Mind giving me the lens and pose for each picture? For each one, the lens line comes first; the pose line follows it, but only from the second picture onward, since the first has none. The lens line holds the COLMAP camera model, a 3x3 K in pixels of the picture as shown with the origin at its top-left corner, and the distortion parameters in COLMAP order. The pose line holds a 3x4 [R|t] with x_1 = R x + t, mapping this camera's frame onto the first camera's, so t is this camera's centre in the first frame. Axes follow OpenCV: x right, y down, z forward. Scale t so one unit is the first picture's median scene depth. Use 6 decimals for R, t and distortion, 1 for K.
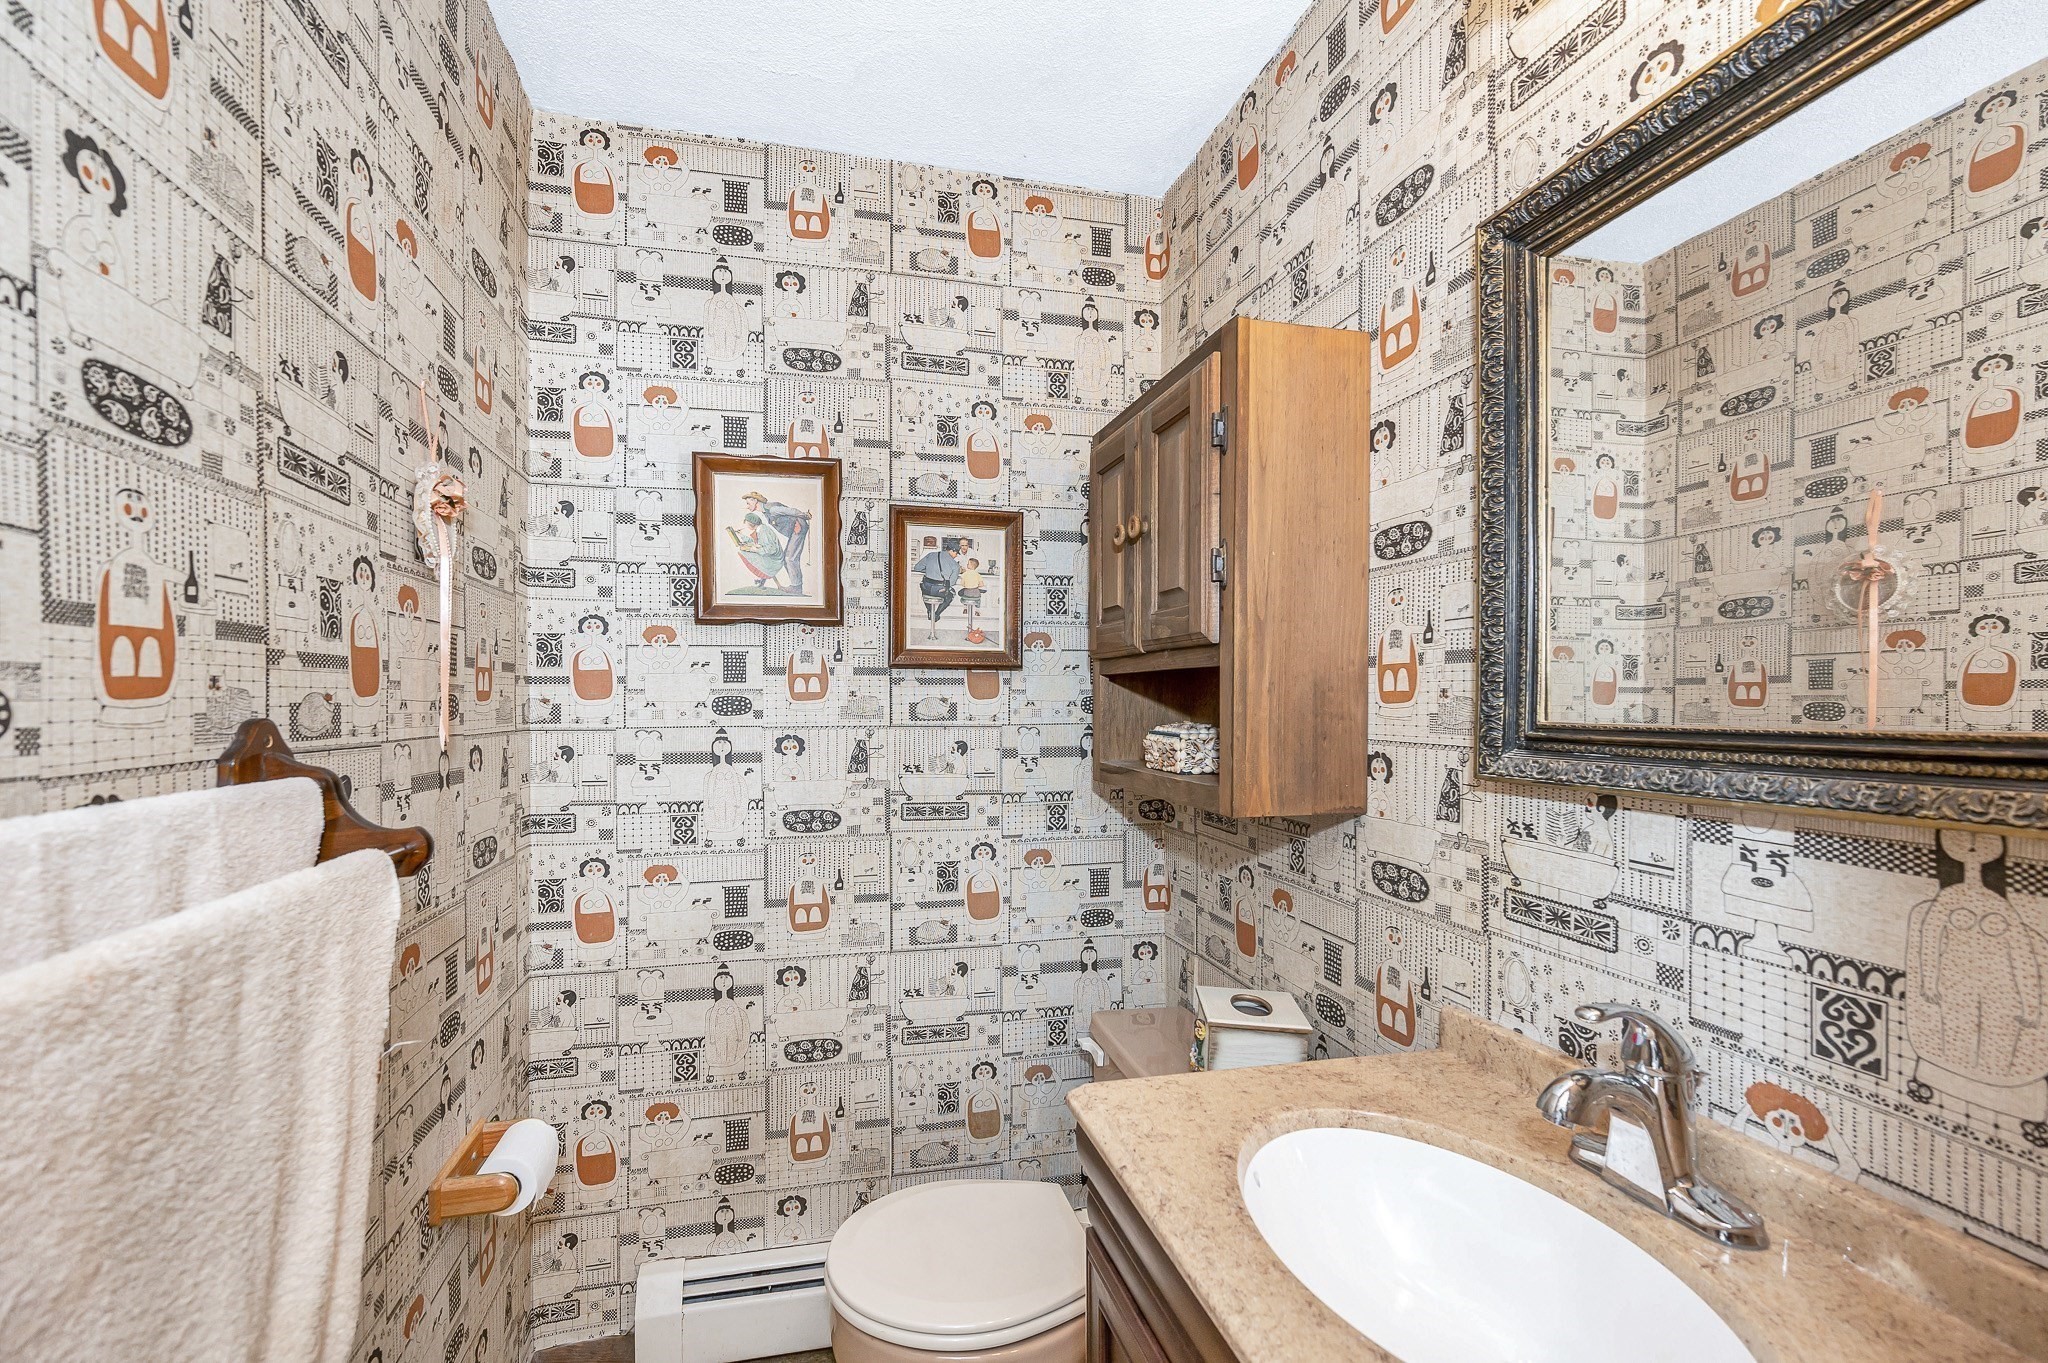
lens RADIAL K [[849.0, 0, 1019.1], [0, 849.0, 686.0], [0, 0, 1]] dist [-0.001203, 0.000069]
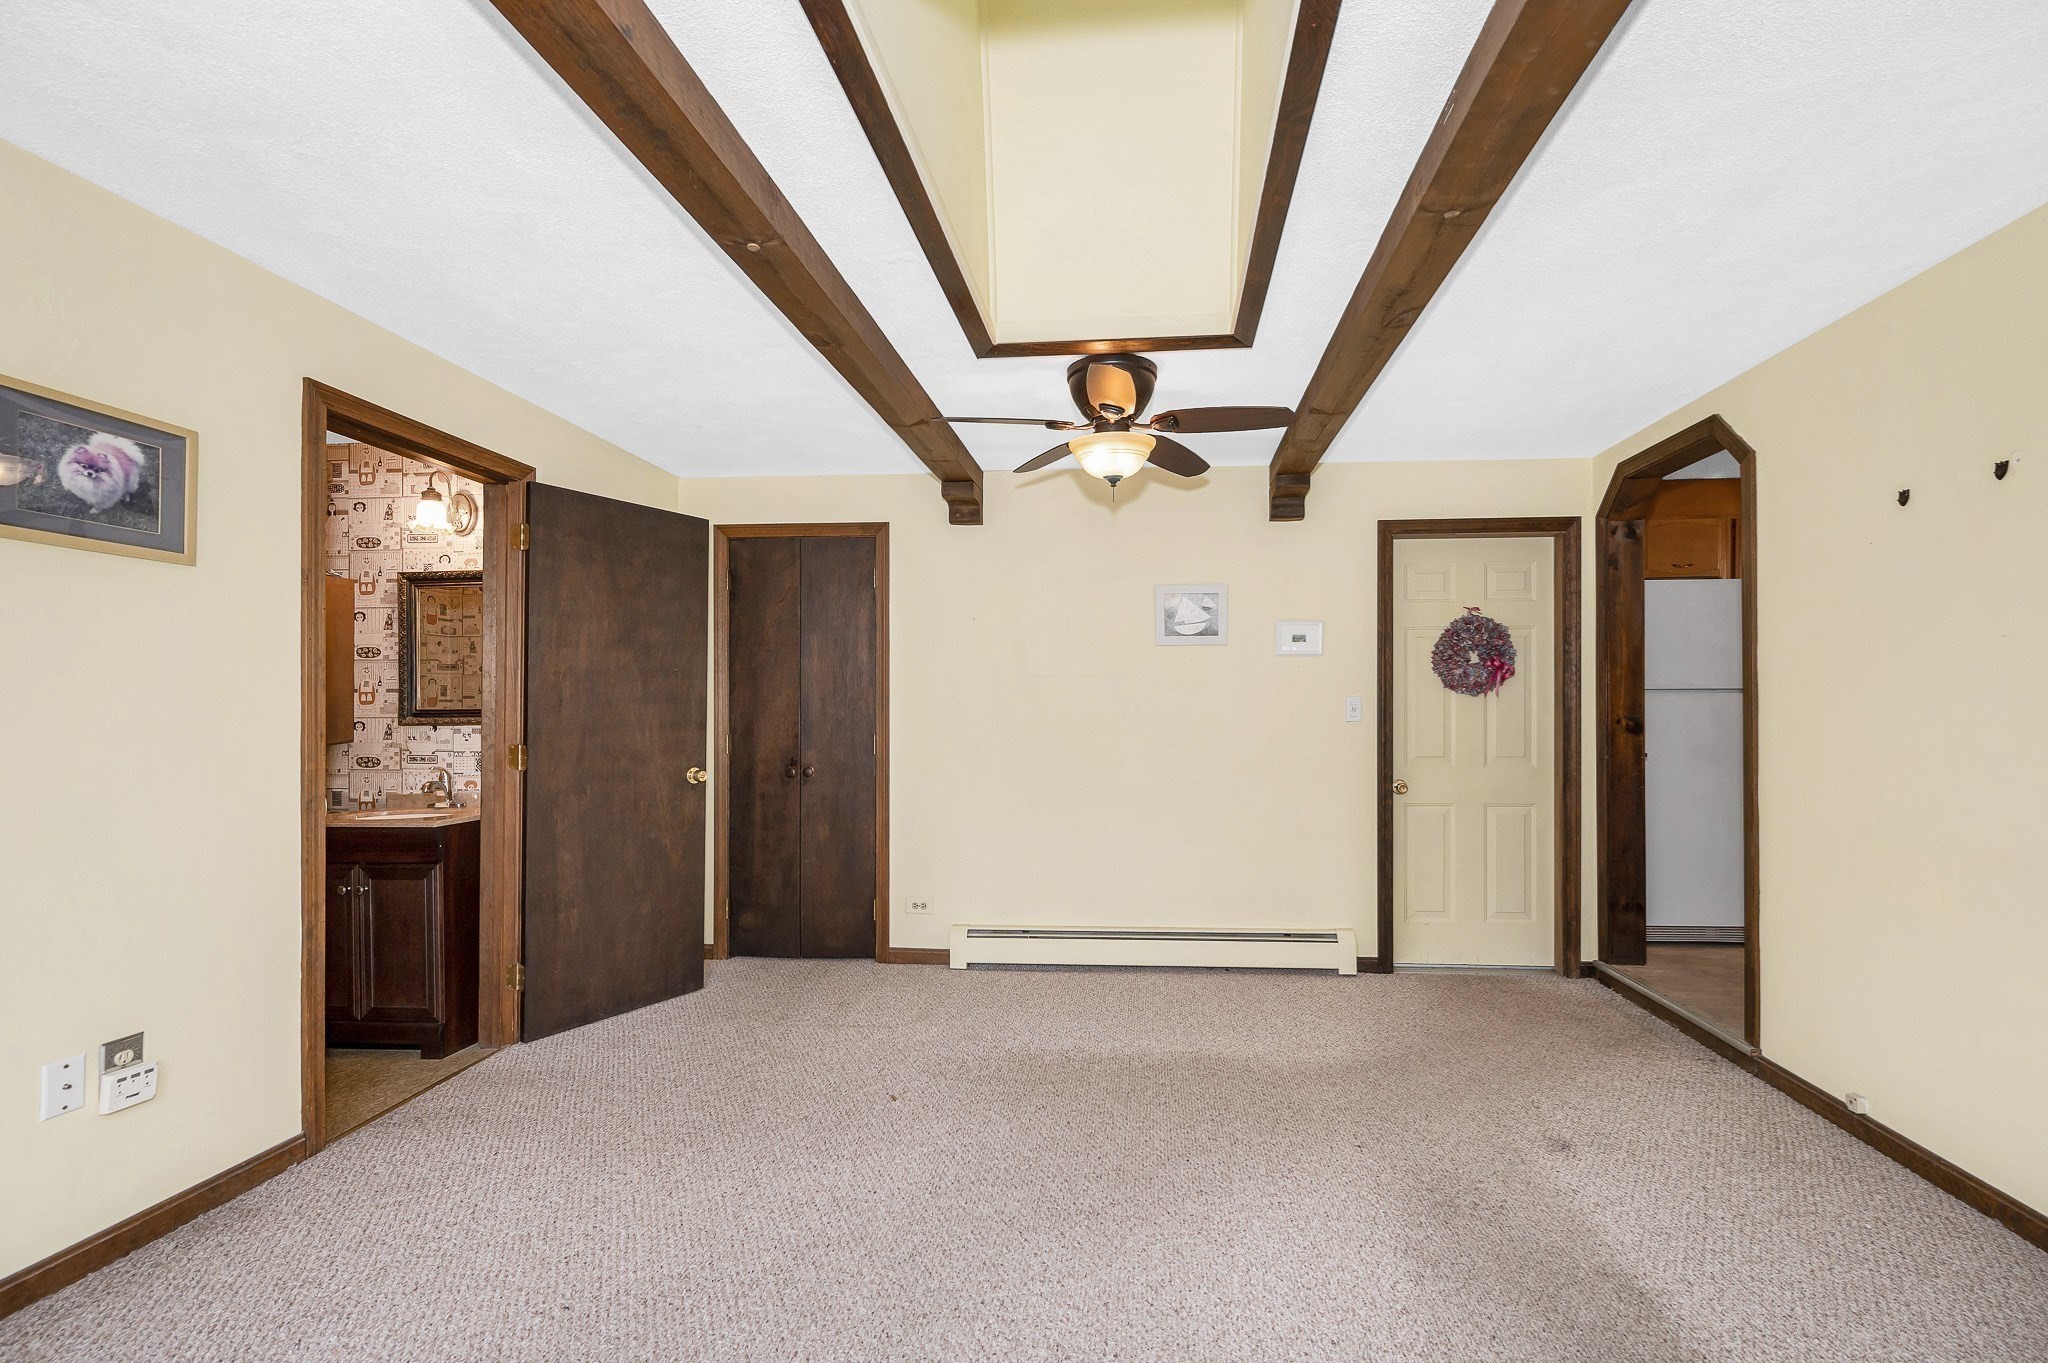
lens RADIAL K [[864.3, 0, 1029.2], [0, 864.3, 703.0], [0, 0, 1]] dist [-0.000072, 0.000093]
pose [[0.353217, -0.007298, 0.935513, -1.853253], [0.000706, 0.999971, 0.007534, -0.010012], [-0.935541, -0.002001, 0.353212, -2.665456]]
